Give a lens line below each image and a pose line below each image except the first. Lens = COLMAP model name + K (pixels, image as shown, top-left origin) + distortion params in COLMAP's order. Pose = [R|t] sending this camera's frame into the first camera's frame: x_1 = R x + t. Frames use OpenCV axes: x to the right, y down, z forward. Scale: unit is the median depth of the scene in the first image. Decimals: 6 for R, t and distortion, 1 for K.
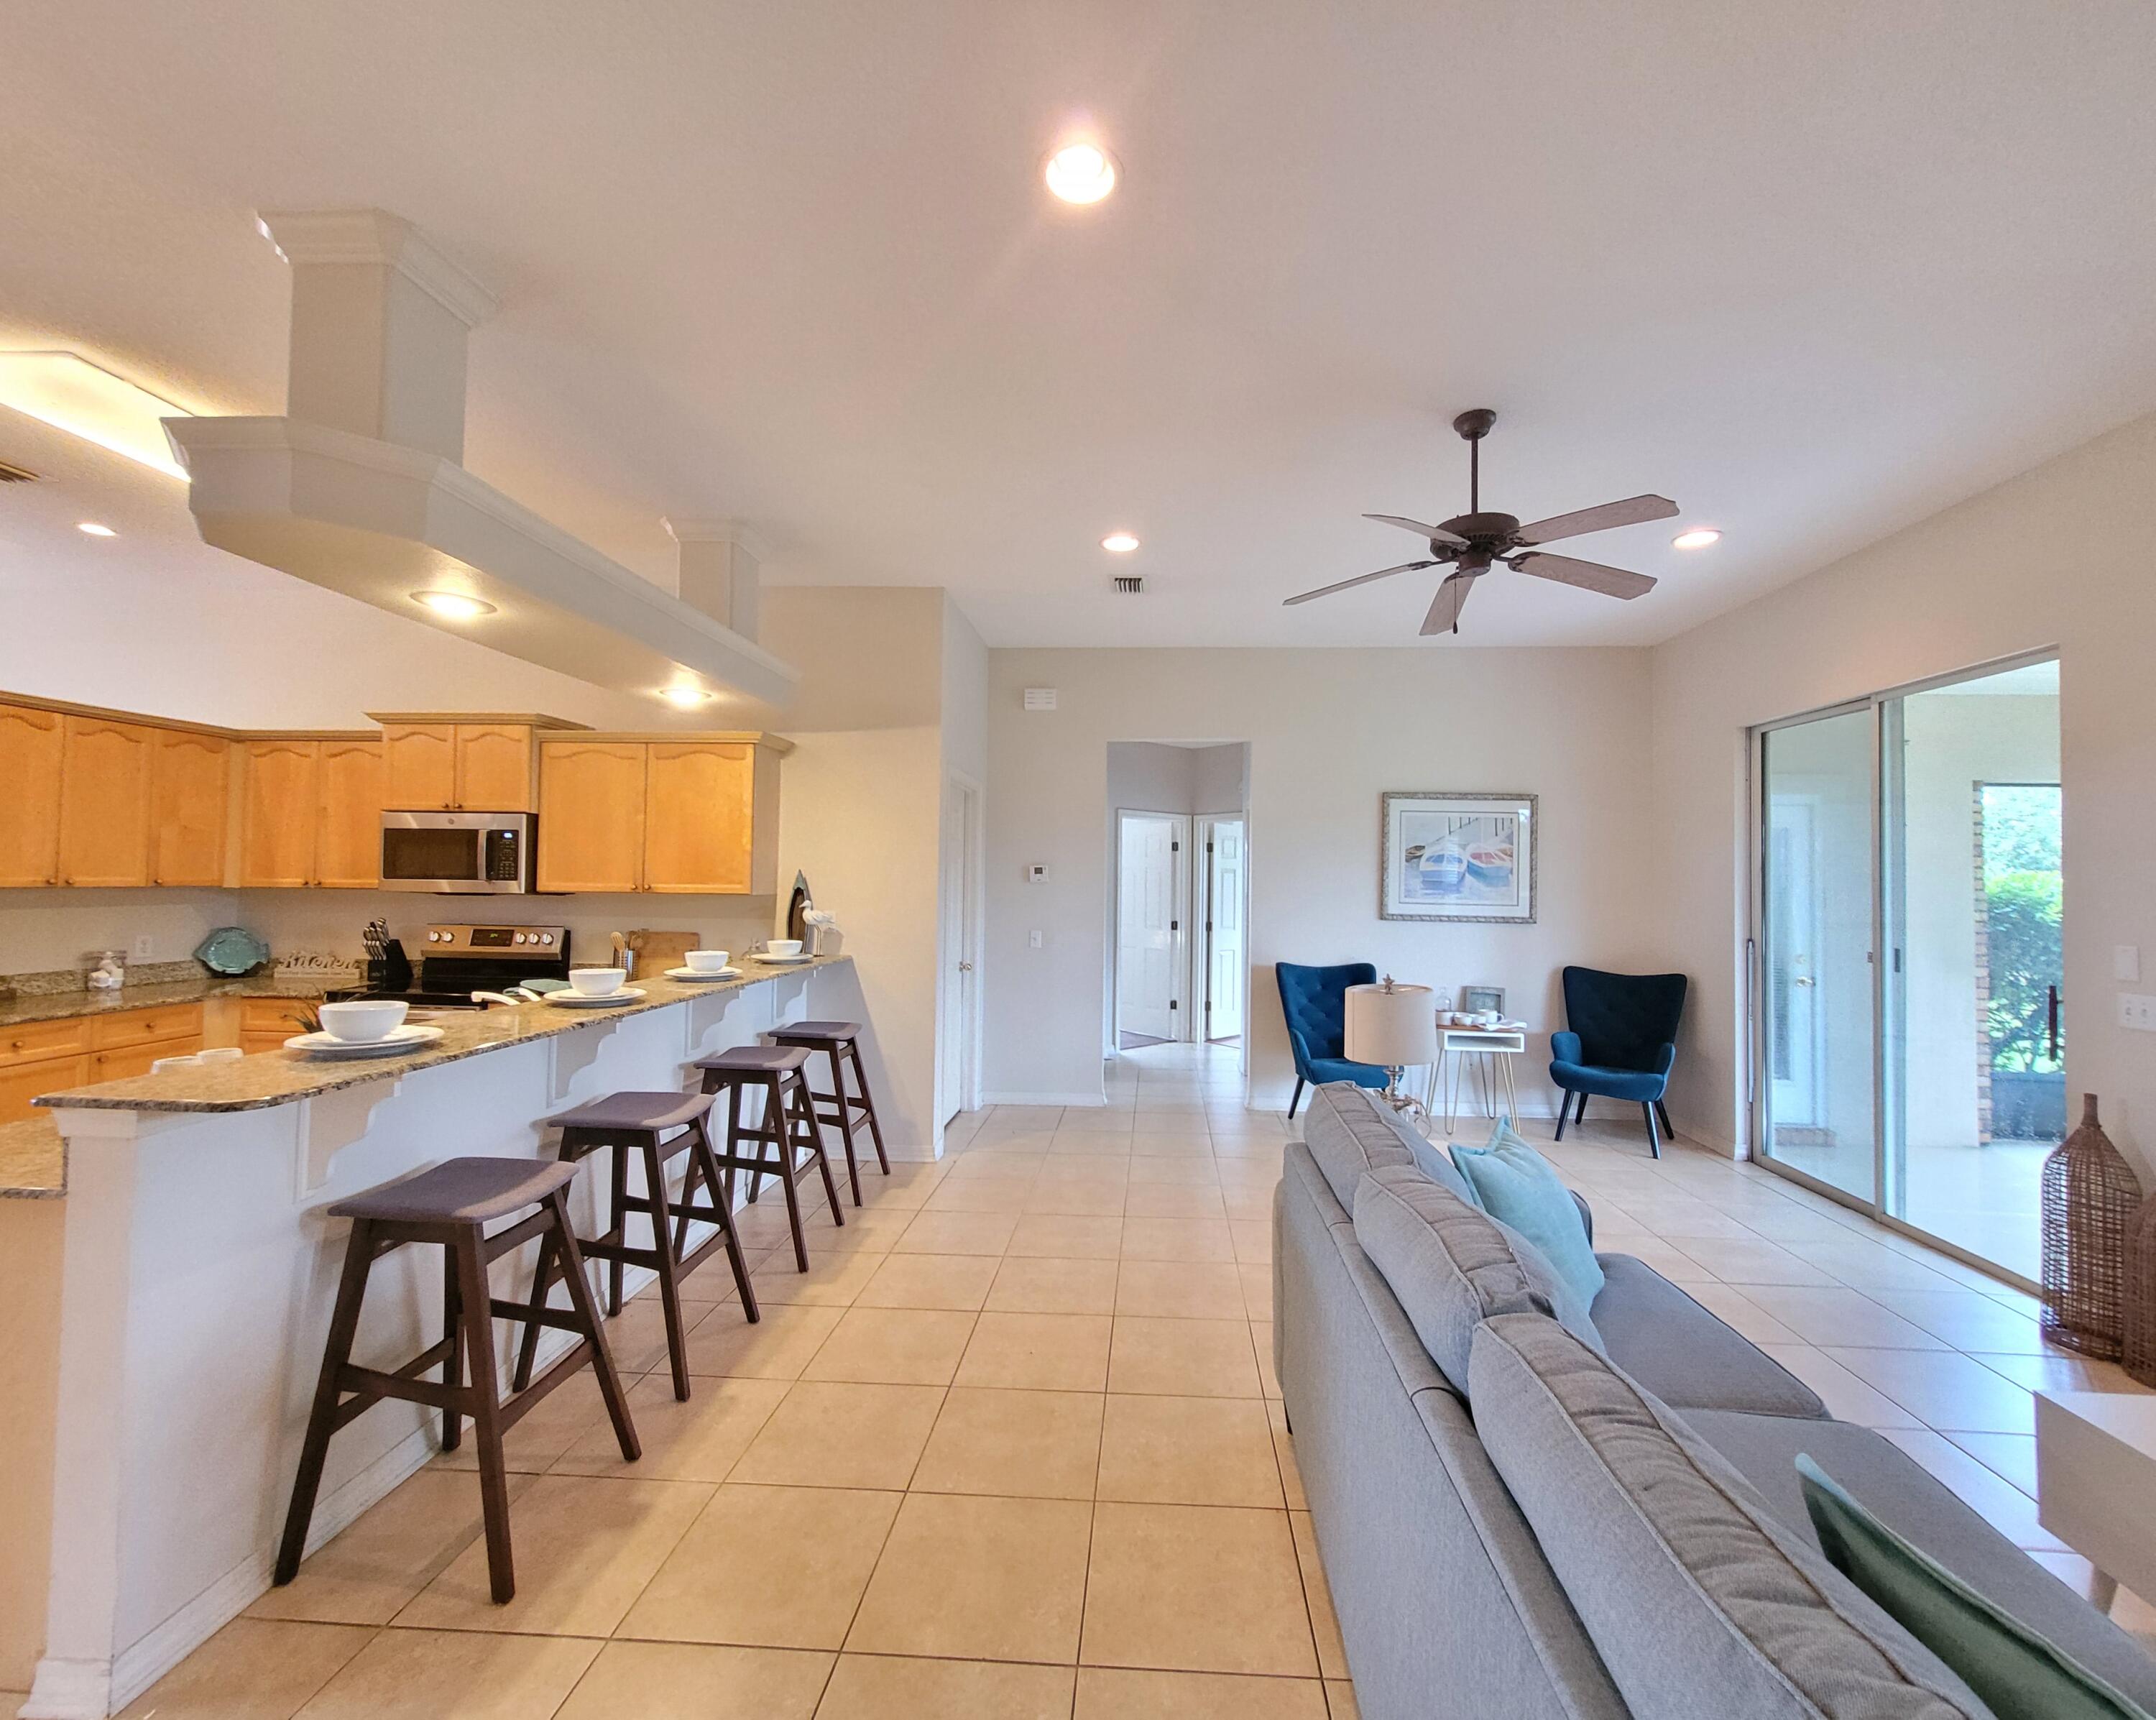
lens RADIAL K [[897.6, 0, 1108.5], [0, 897.6, 856.6], [0, 0, 1]] dist [0.000096, -0.001414]
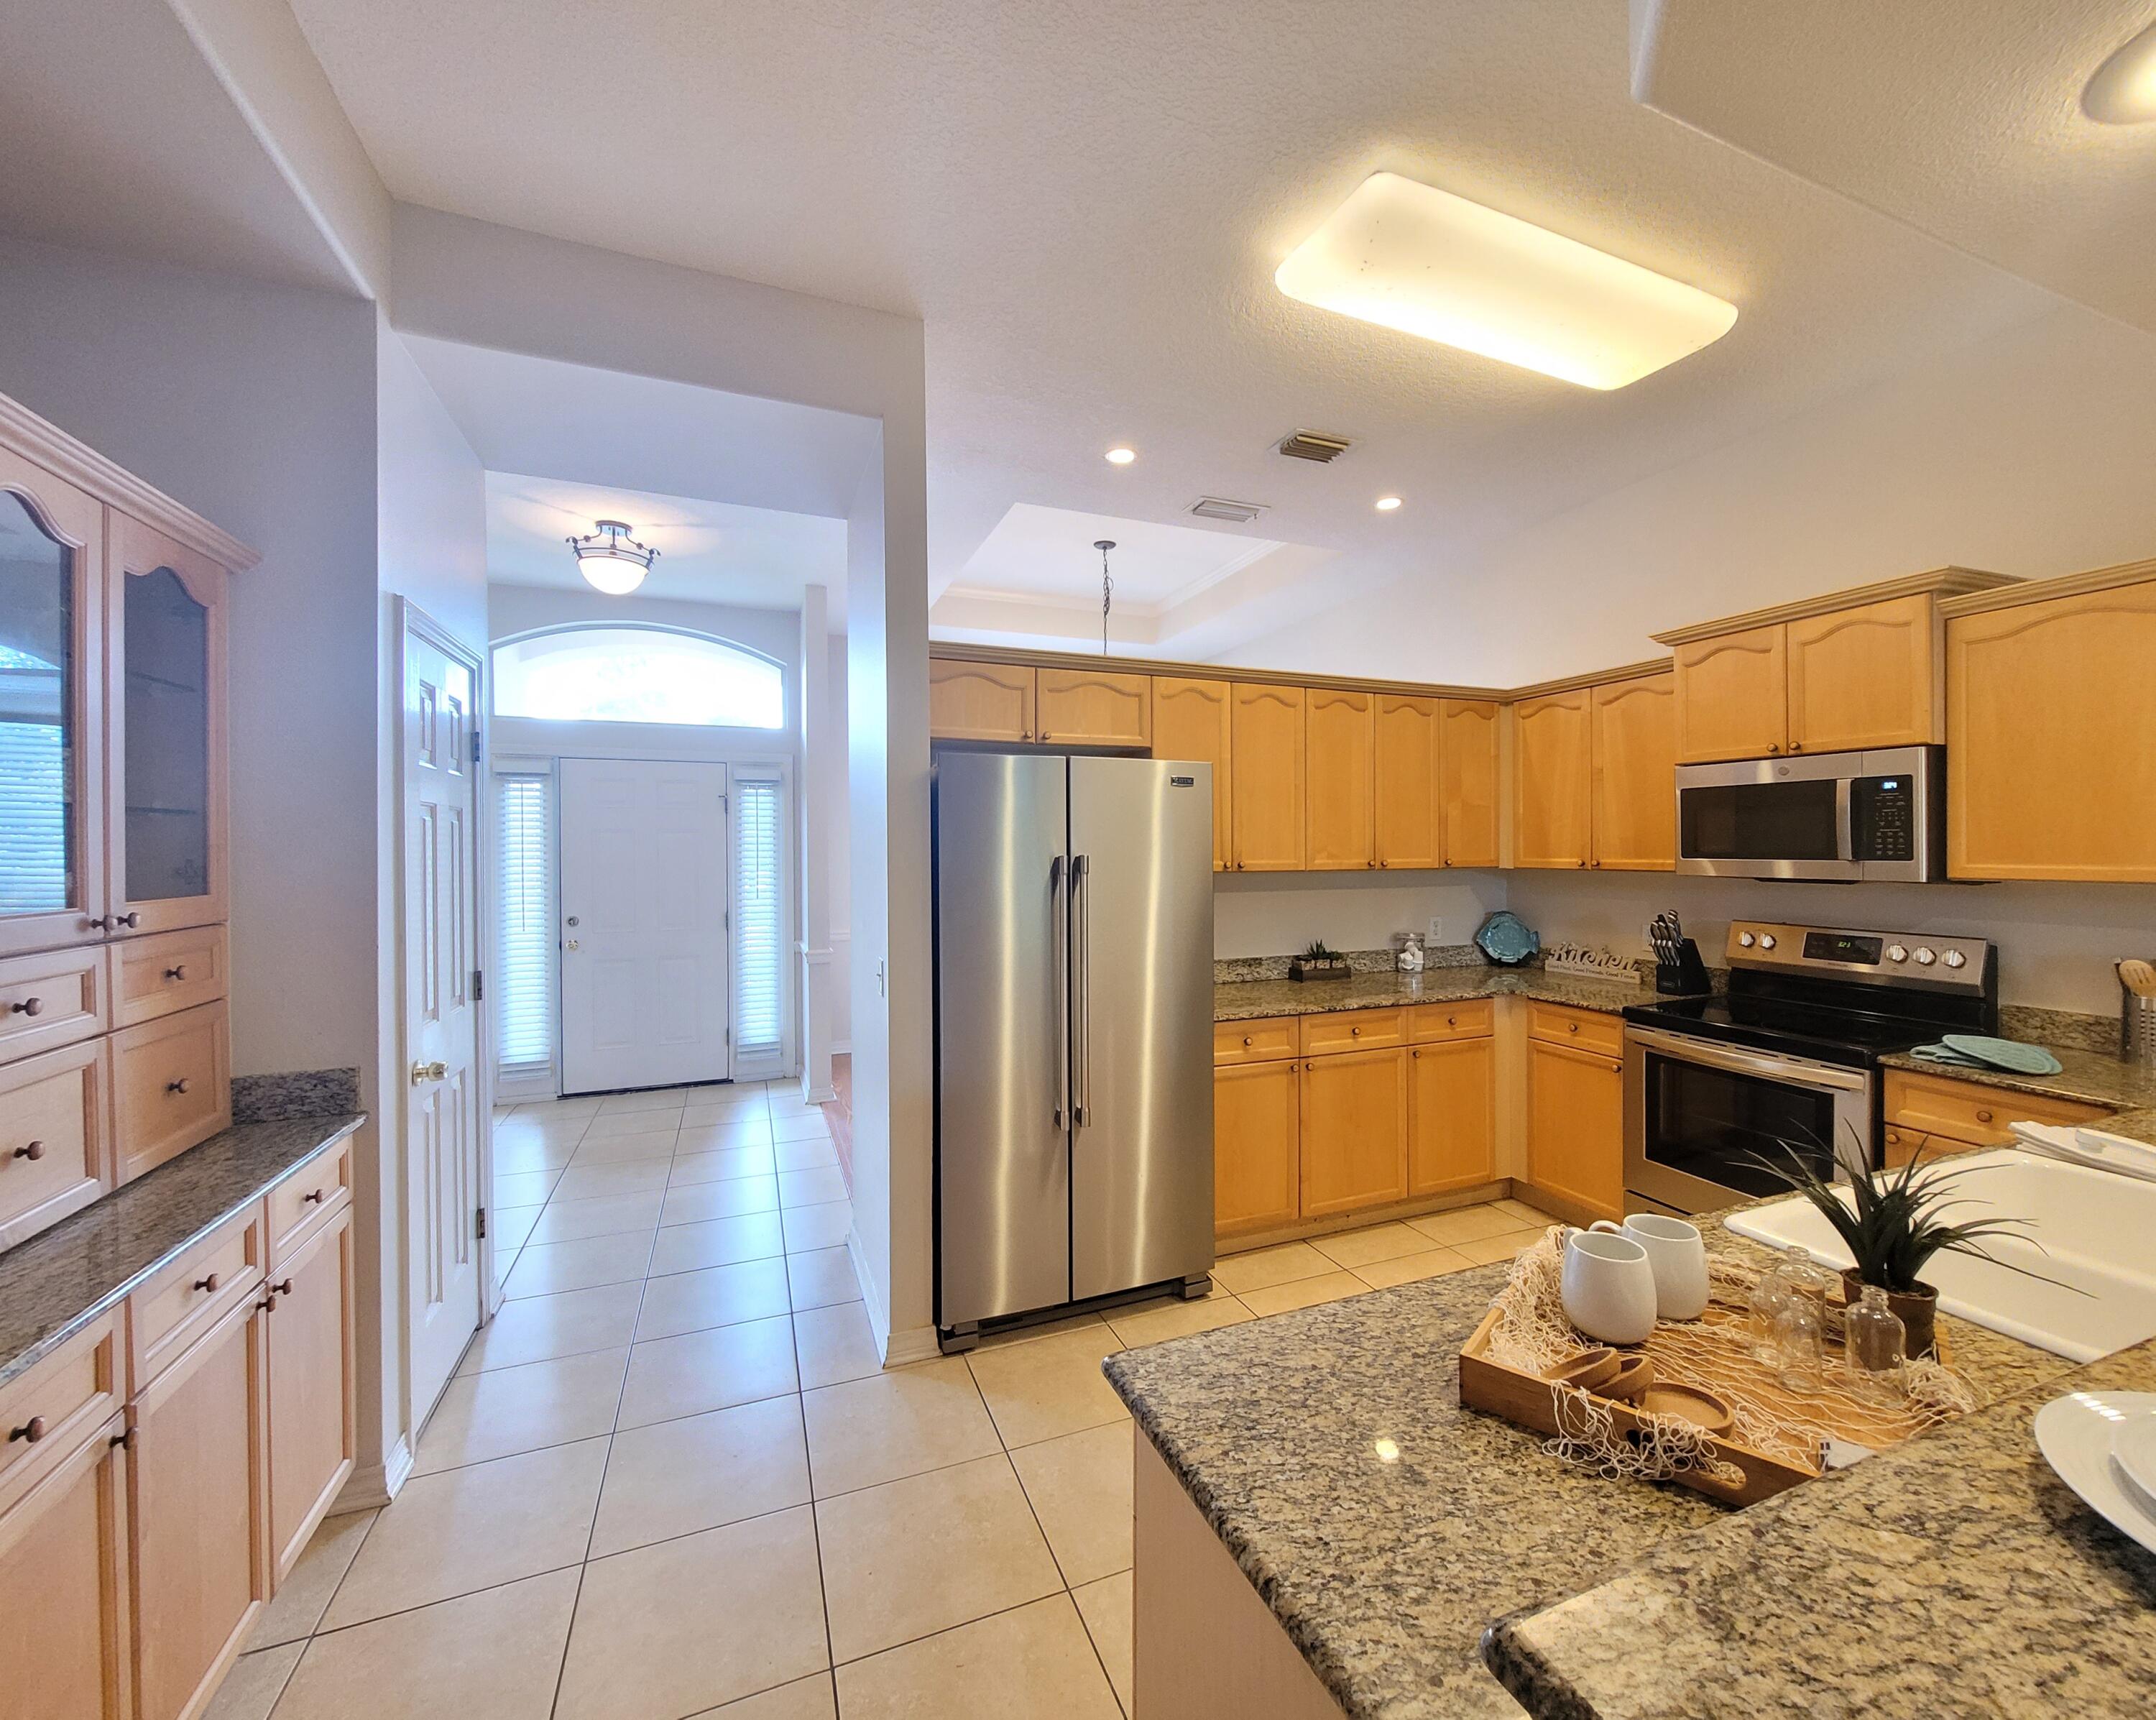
lens RADIAL K [[897.6, 0, 1111.1], [0, 897.6, 859.5], [0, 0, 1]] dist [0.000096, -0.001414]
pose [[0.426359, -0.002939, -0.904549, -0.343585], [0.034598, 0.999316, 0.013061, 0.000239], [0.903892, -0.036864, 0.426169, 0.266982]]
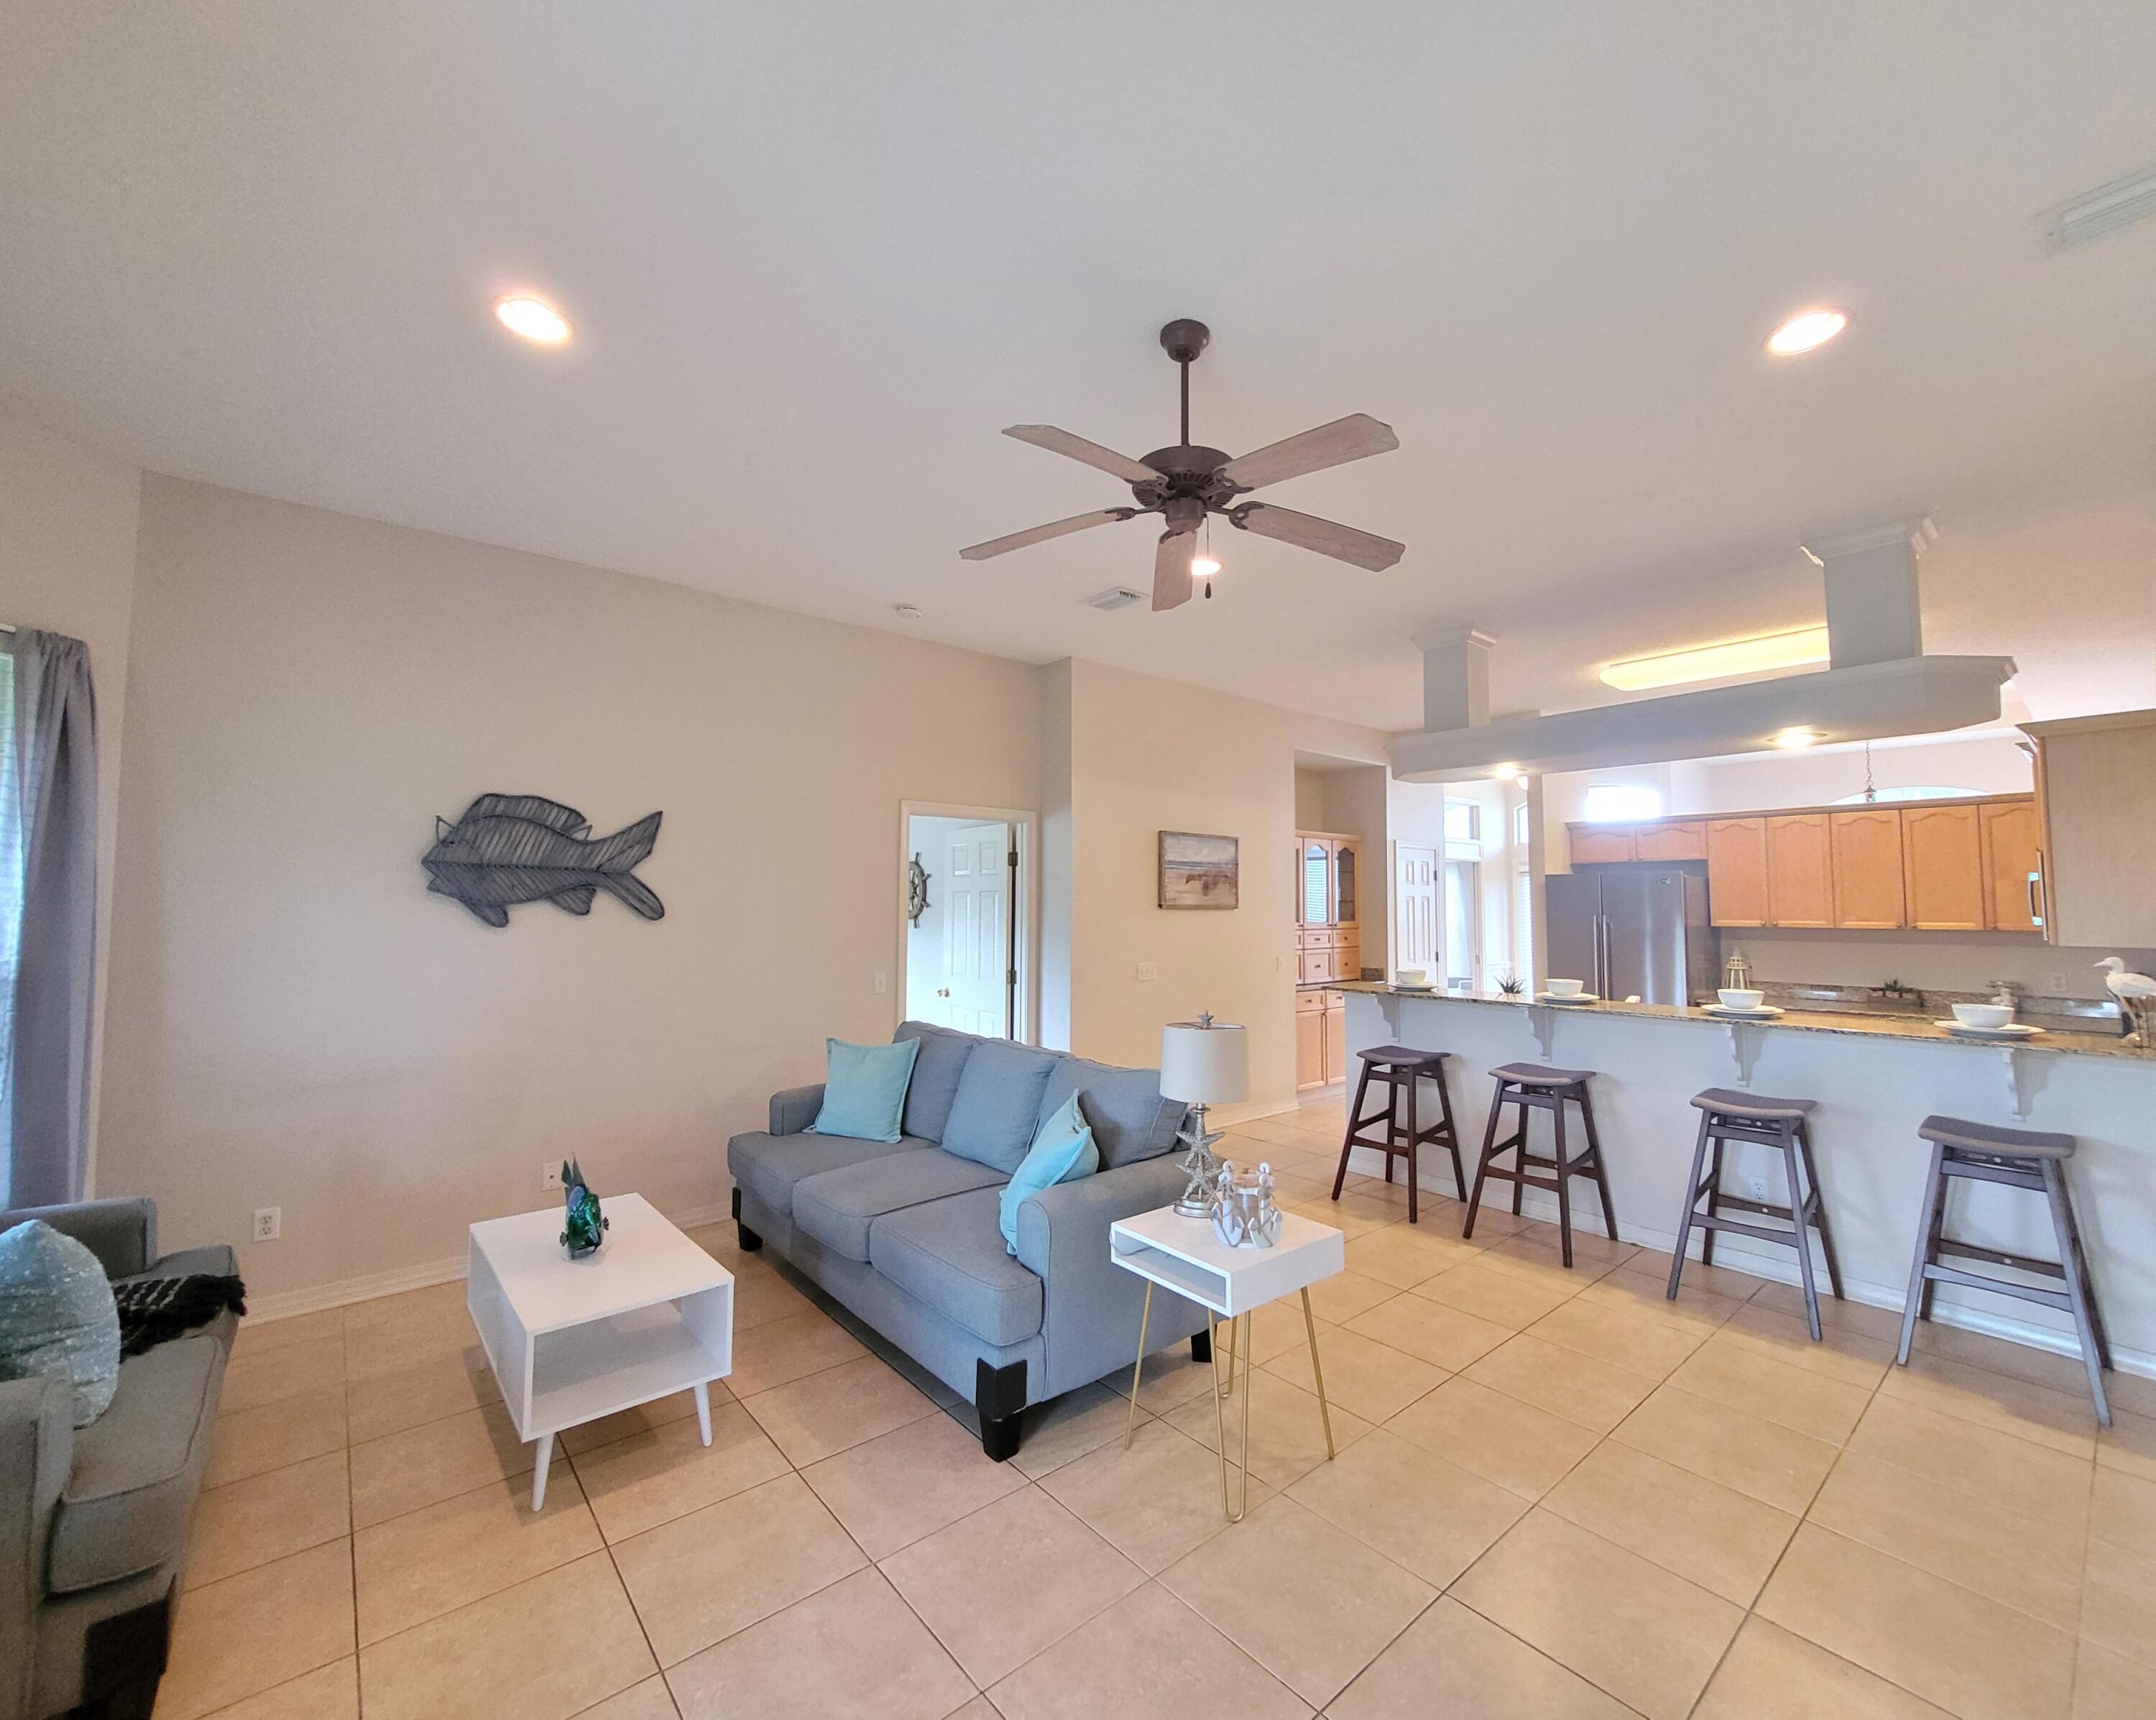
lens RADIAL K [[897.6, 0, 1112.0], [0, 897.6, 848.3], [0, 0, 1]] dist [0.000096, -0.001414]
pose [[-0.720187, -0.061977, -0.691007, 0.647794], [0.005752, 0.995434, -0.095276, 0.029772], [0.693757, -0.072591, -0.716542, 0.989572]]
